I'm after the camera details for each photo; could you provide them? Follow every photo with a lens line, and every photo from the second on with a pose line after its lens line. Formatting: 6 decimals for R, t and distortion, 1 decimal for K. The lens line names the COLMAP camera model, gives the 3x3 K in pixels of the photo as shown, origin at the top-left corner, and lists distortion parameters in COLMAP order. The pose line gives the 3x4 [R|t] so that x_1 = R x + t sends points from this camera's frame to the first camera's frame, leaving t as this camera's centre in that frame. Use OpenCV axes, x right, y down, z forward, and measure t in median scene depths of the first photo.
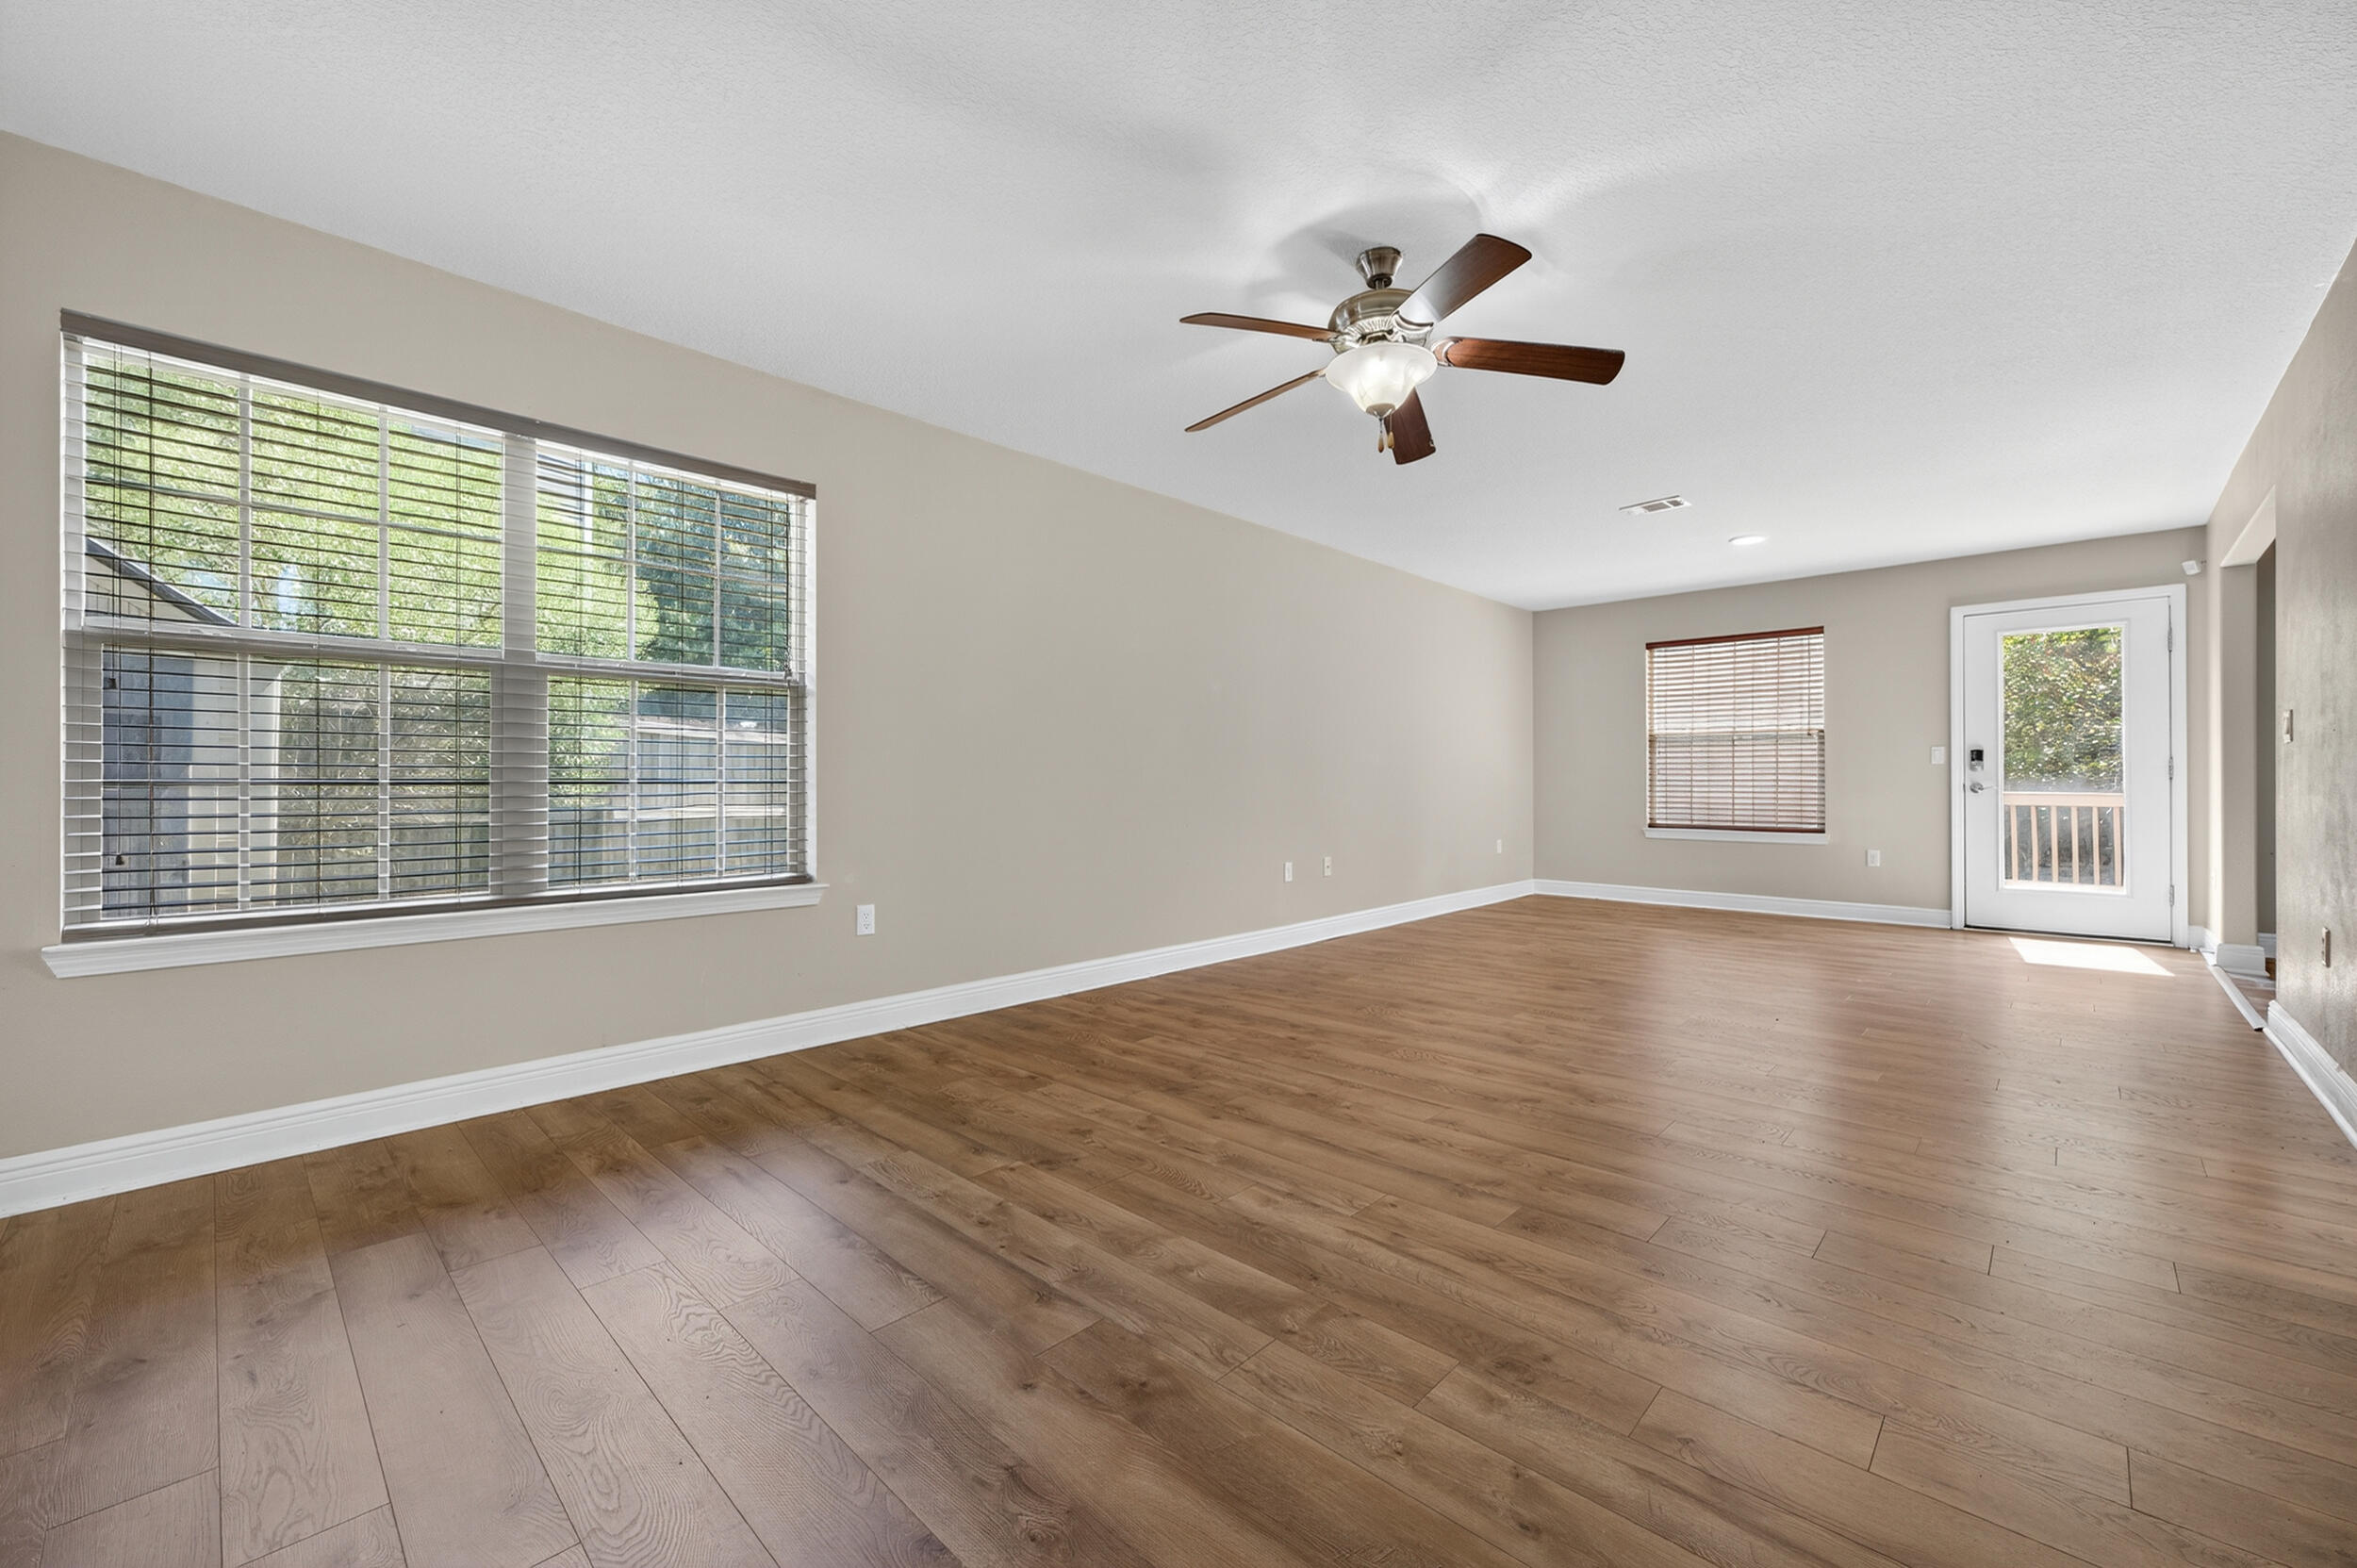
lens RADIAL K [[929.8, 0, 1188.8], [0, 929.8, 782.1], [0, 0, 1]] dist [0.000870, 0.001471]
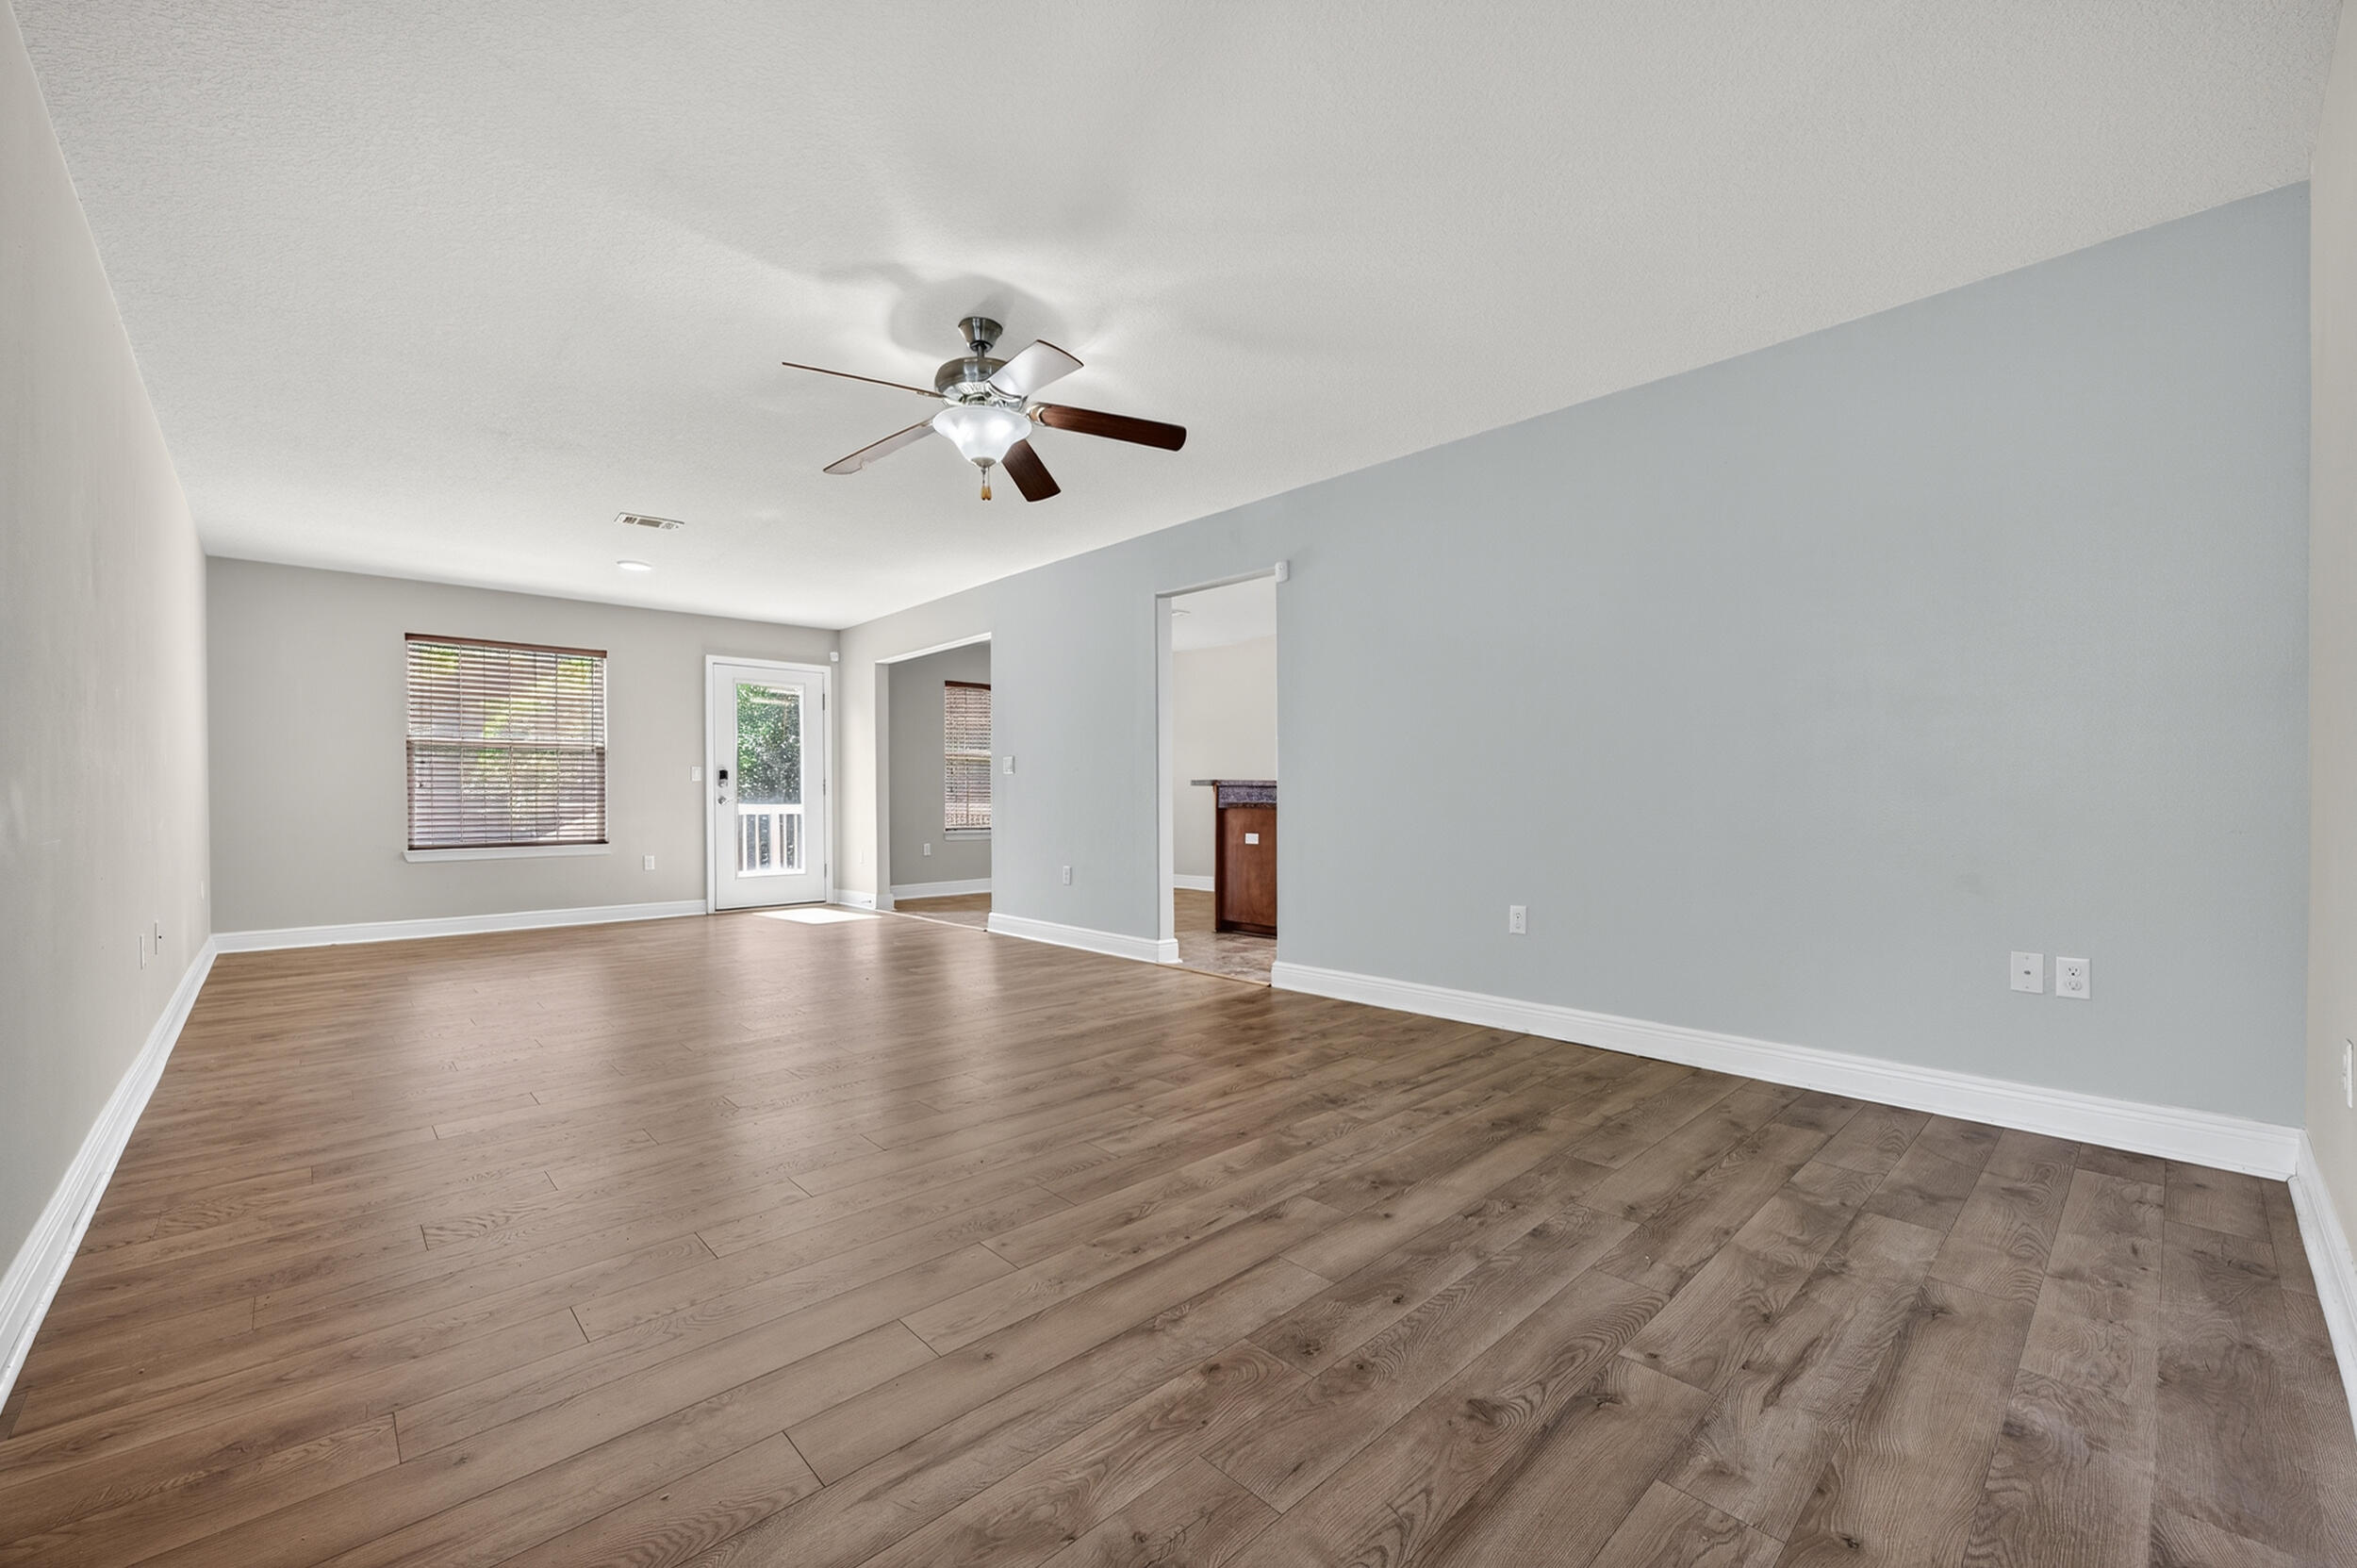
lens RADIAL K [[929.8, 0, 1191.5], [0, 929.8, 795.8], [0, 0, 1]] dist [0.000870, 0.001471]
pose [[0.052293, 0.000639, 0.998632, -0.390216], [0.003467, 0.999994, -0.000822, 0.003223], [-0.998626, 0.003505, 0.052291, 0.299227]]
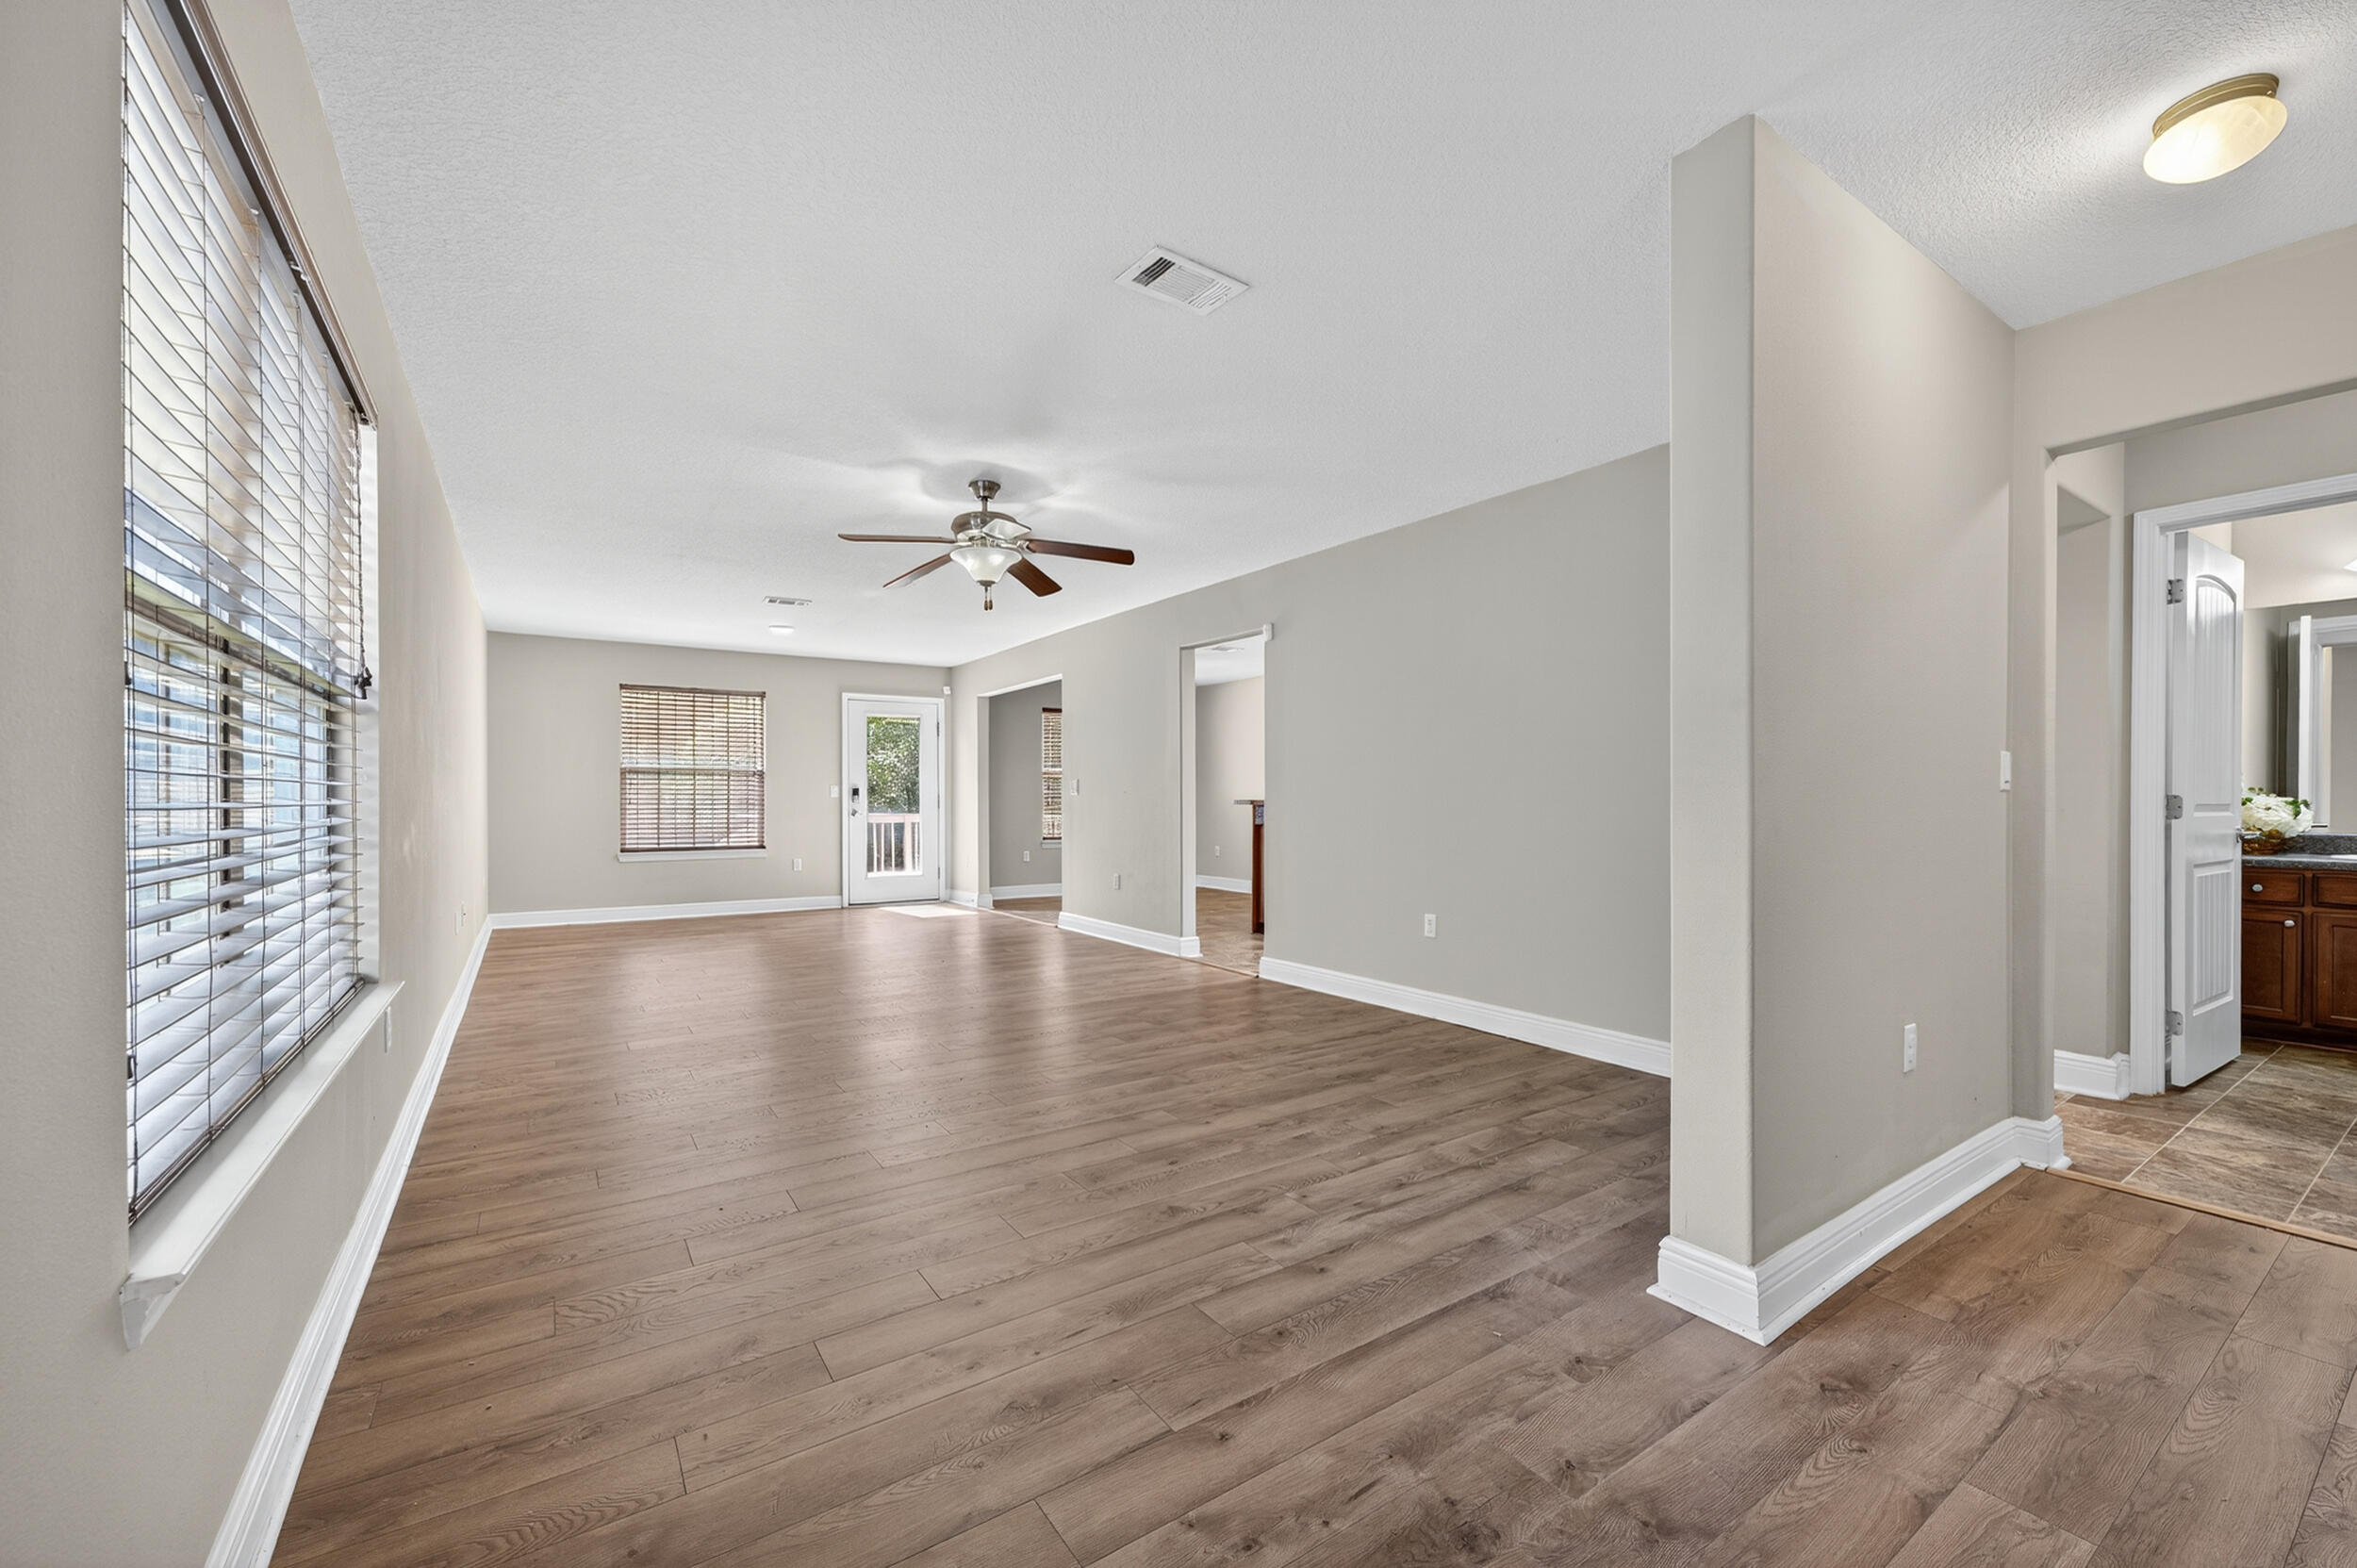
lens RADIAL K [[929.8, 0, 1187.4], [0, 929.8, 795.2], [0, 0, 1]] dist [0.000870, 0.001471]
pose [[0.209254, 0.006756, 0.977838, -0.535763], [-0.000980, 0.999977, -0.006699, -0.013956], [-0.977861, 0.000444, 0.209255, 0.150625]]
